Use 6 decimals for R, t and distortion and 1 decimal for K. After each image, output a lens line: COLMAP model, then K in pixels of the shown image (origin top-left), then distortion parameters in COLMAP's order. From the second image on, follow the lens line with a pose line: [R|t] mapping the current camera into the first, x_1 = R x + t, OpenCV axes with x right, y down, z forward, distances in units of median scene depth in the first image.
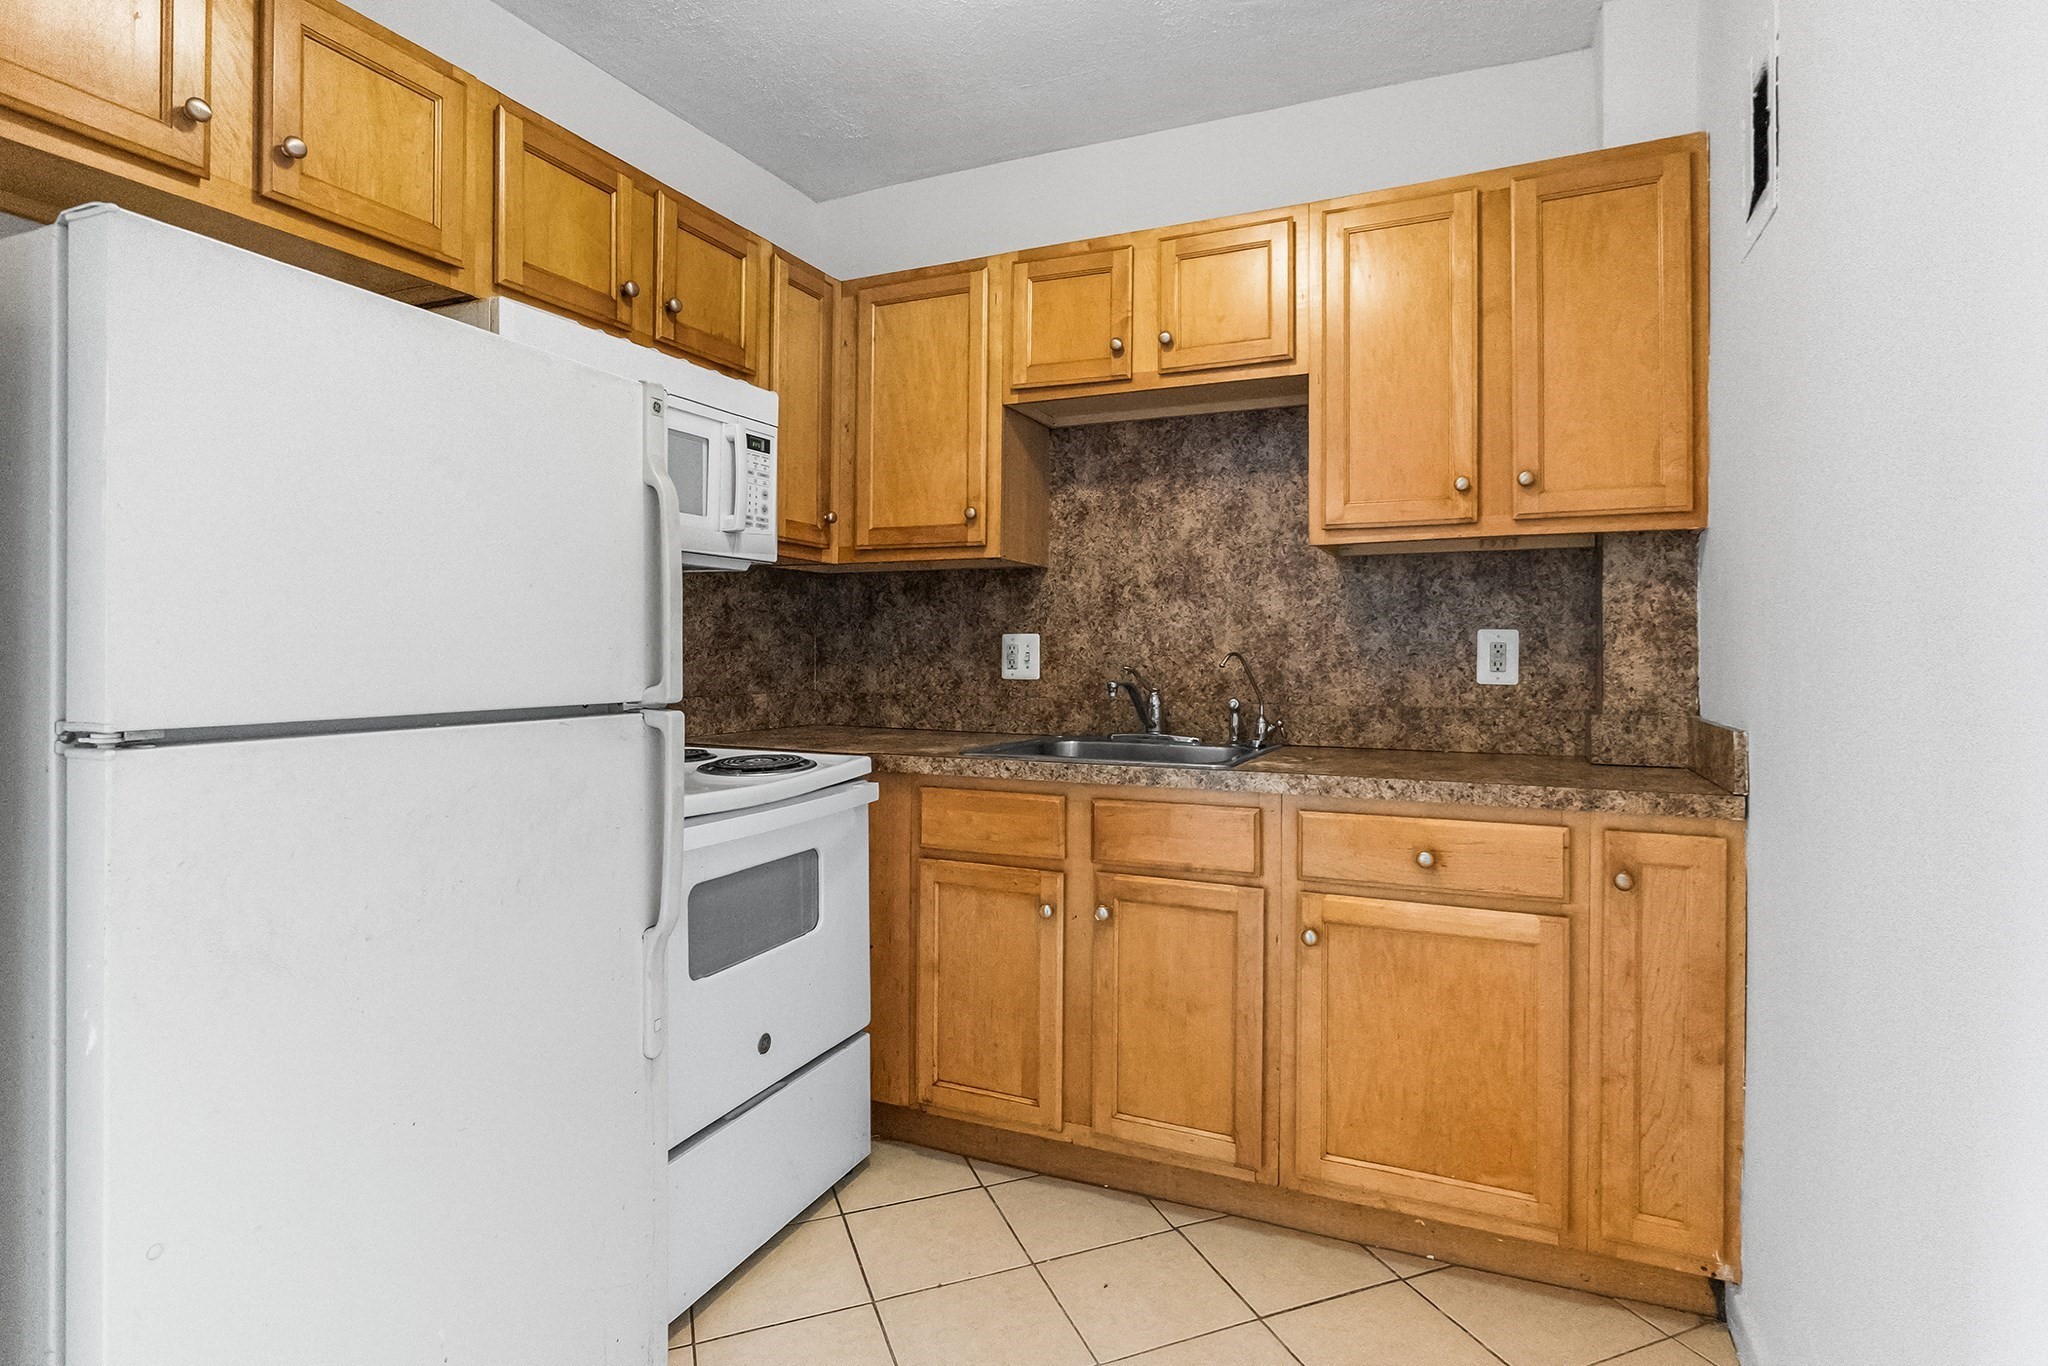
lens RADIAL K [[1016.5, 0, 1023.3], [0, 1016.5, 657.3], [0, 0, 1]] dist [-0.006832, 0.000890]
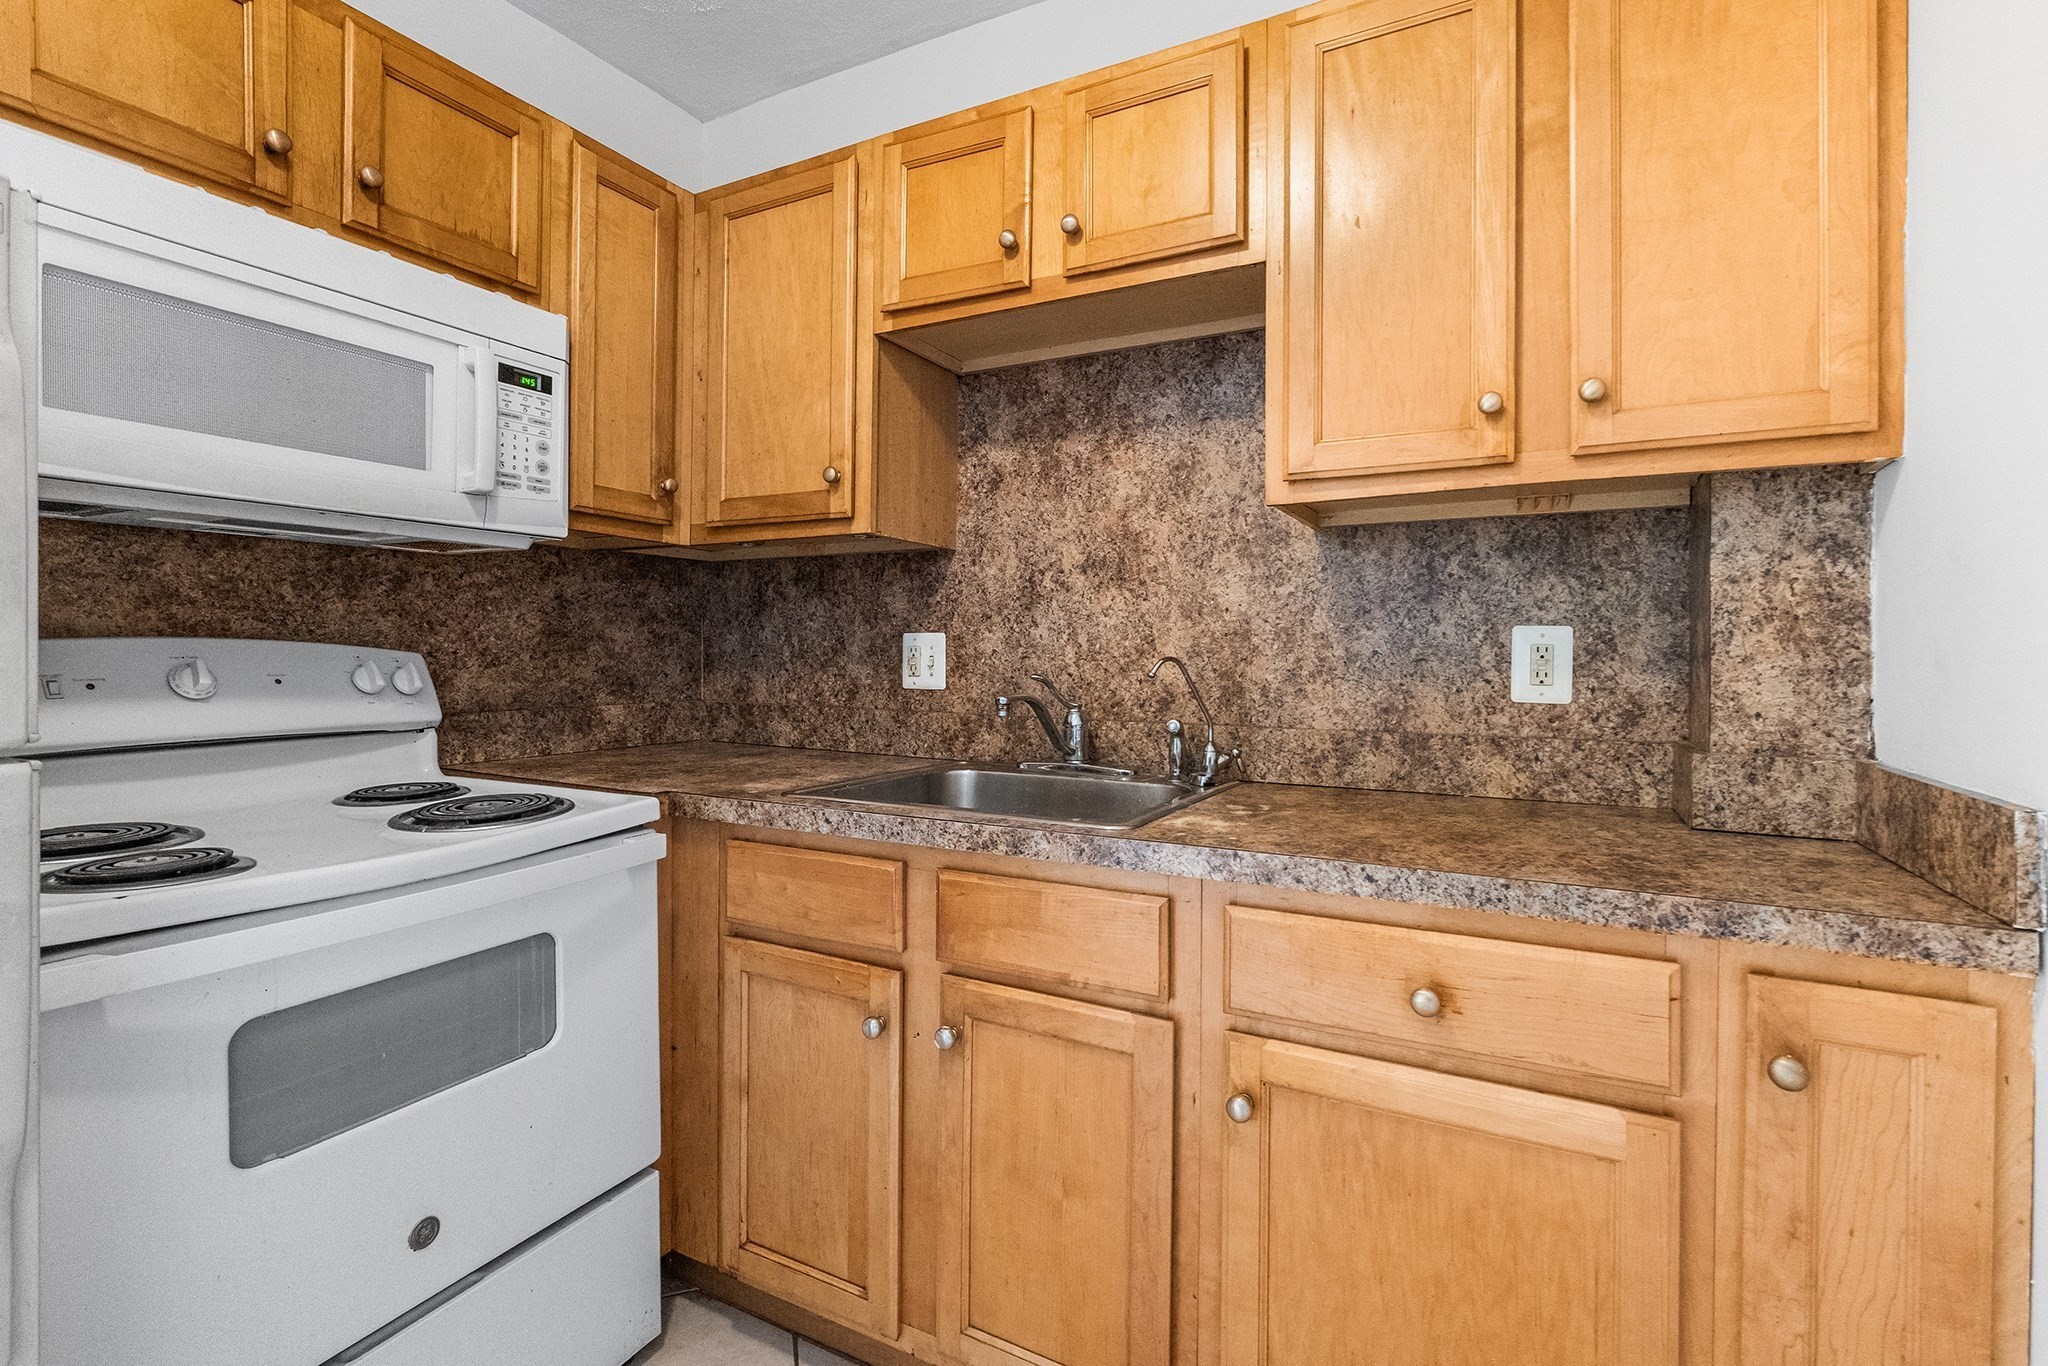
lens RADIAL K [[914.9, 0, 1019.1], [0, 914.9, 661.7], [0, 0, 1]] dist [-0.011210, 0.004118]
pose [[0.997766, 0.002968, -0.066736, 0.155207], [-0.002735, 0.999990, 0.003583, -0.003718], [0.066746, -0.003393, 0.997764, 0.361738]]
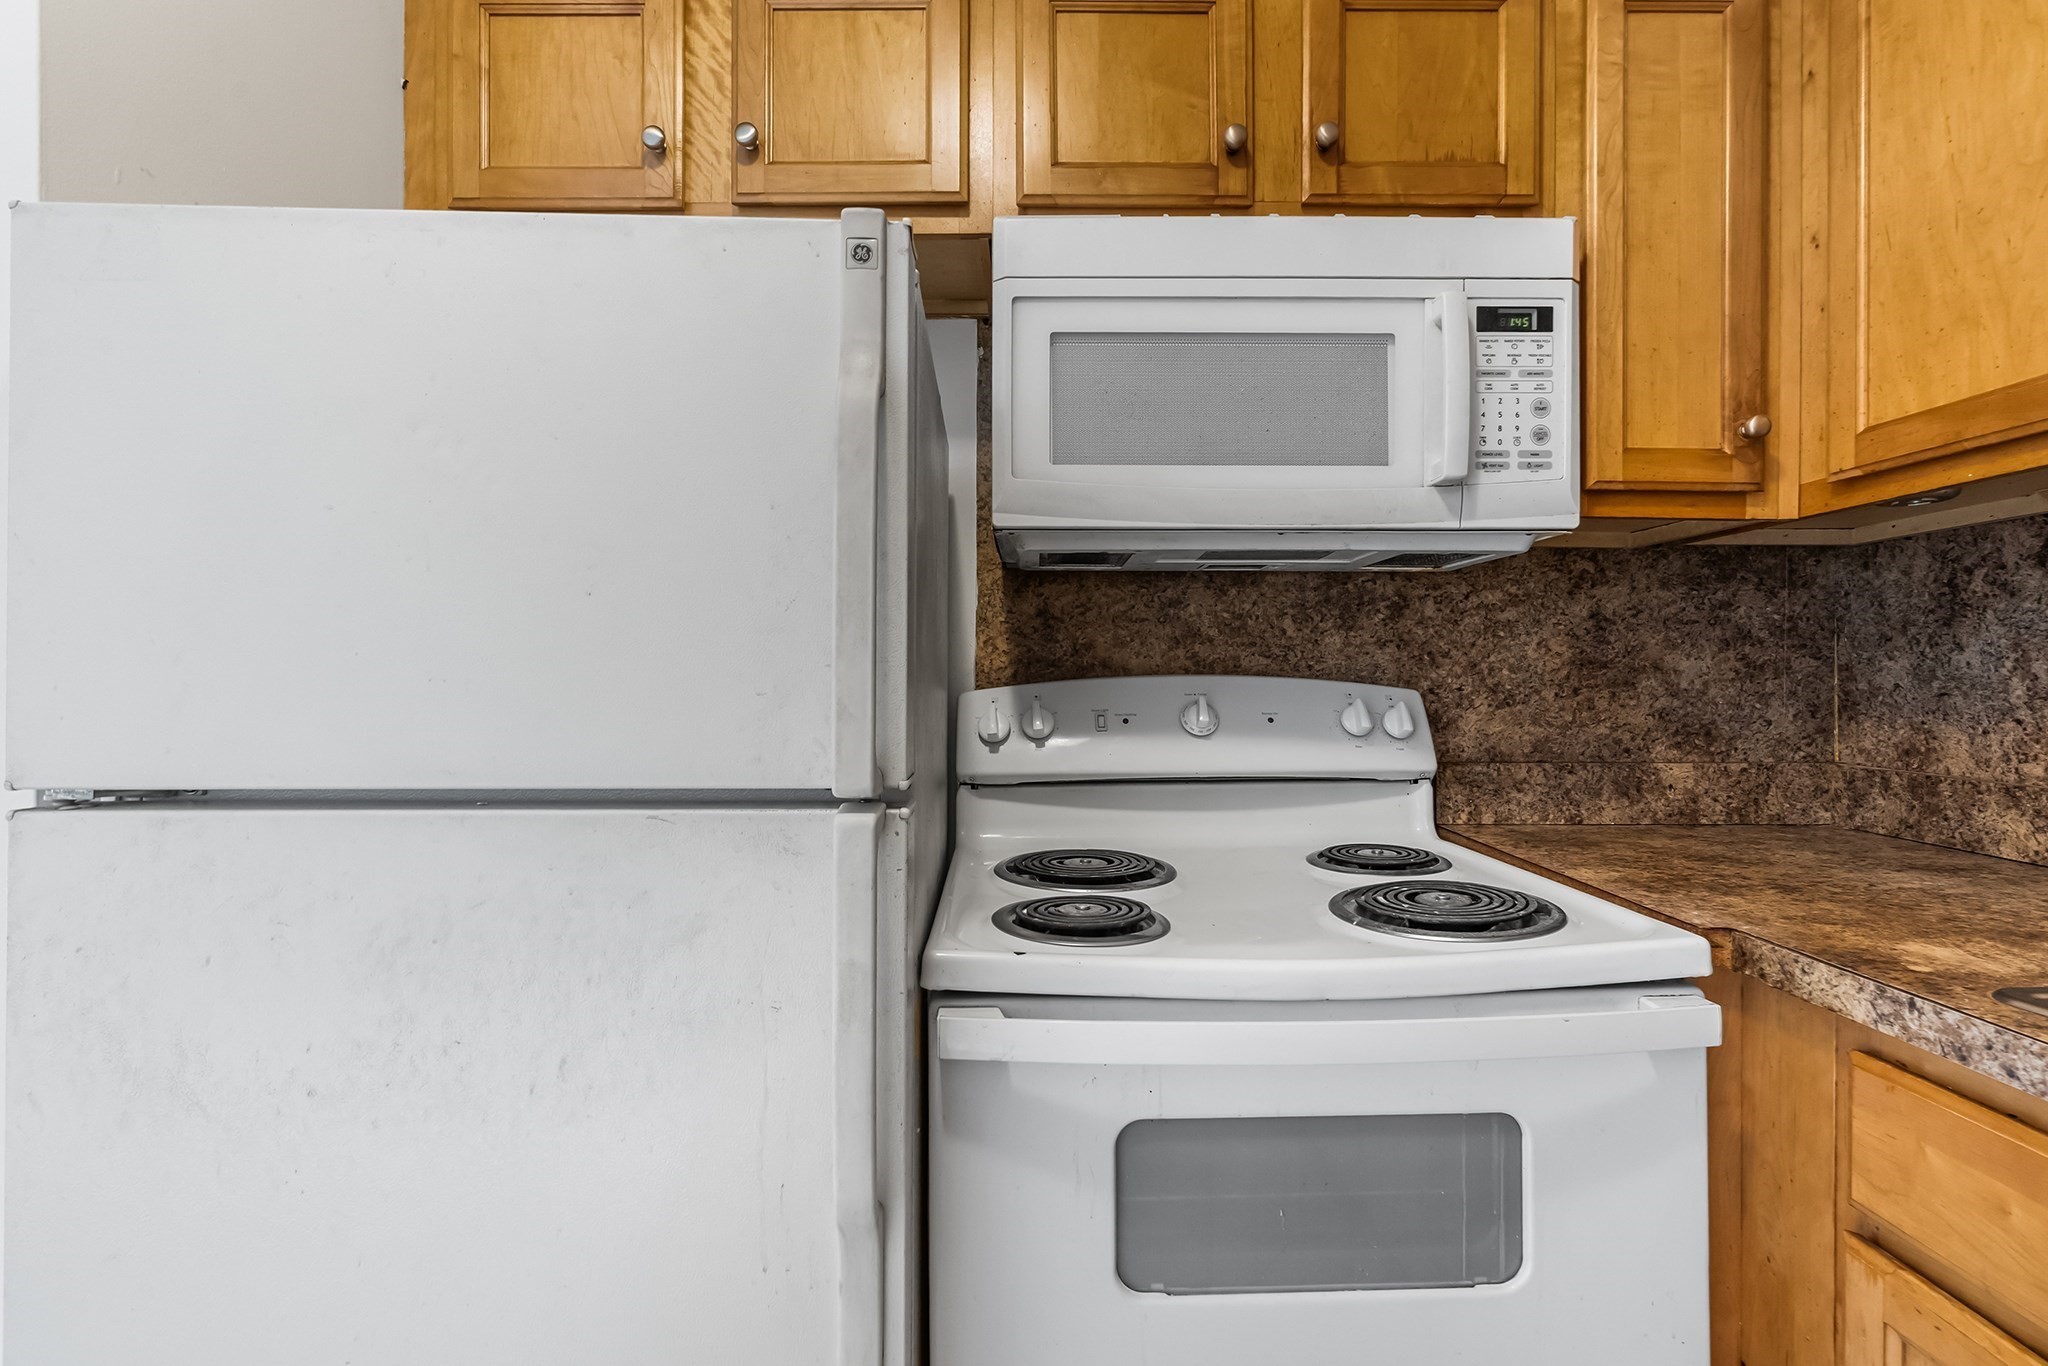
lens RADIAL K [[914.9, 0, 1065.3], [0, 914.9, 675.9], [0, 0, 1]] dist [-0.011210, 0.004118]
pose [[0.424573, -0.006431, -0.905371, 0.086443], [-0.005858, 0.999934, -0.009850, -0.009138], [0.905375, 0.009486, 0.424508, 0.590445]]
